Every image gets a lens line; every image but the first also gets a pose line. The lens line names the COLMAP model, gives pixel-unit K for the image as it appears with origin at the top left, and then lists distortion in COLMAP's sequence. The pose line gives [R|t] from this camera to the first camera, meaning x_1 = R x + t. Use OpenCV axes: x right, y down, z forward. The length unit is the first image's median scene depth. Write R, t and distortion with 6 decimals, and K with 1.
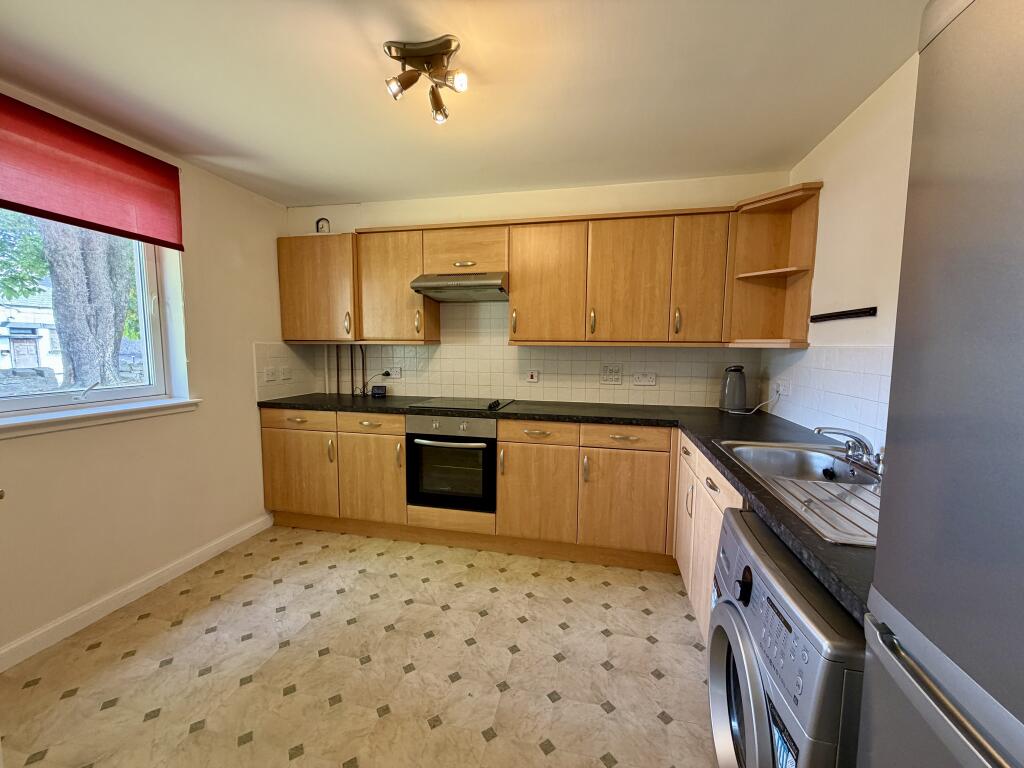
lens RADIAL K [[409.6, 0, 512.0], [0, 409.6, 384.0], [0, 0, 1]] dist [0.000406, 0.000007]
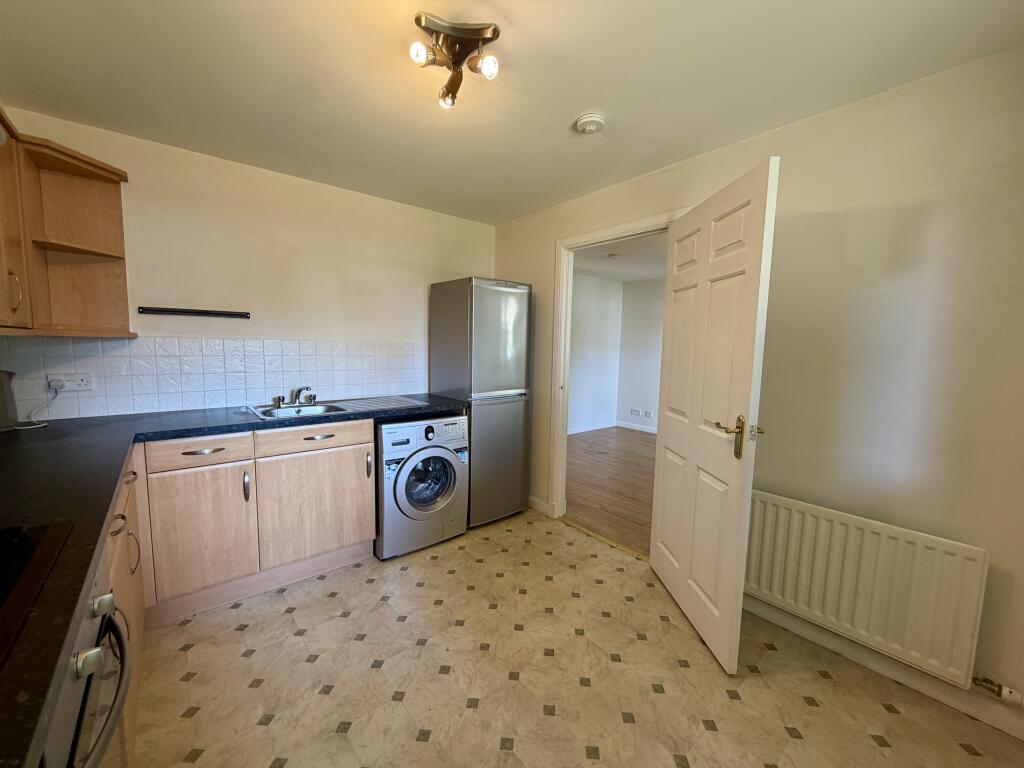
lens RADIAL K [[409.6, 0, 512.0], [0, 409.6, 384.0], [0, 0, 1]] dist [0.000406, 0.000007]
pose [[-0.794698, -0.080426, 0.601653, -0.824874], [0.033453, 0.983874, 0.175706, -0.154007], [-0.606082, 0.159761, -0.779192, 1.575536]]
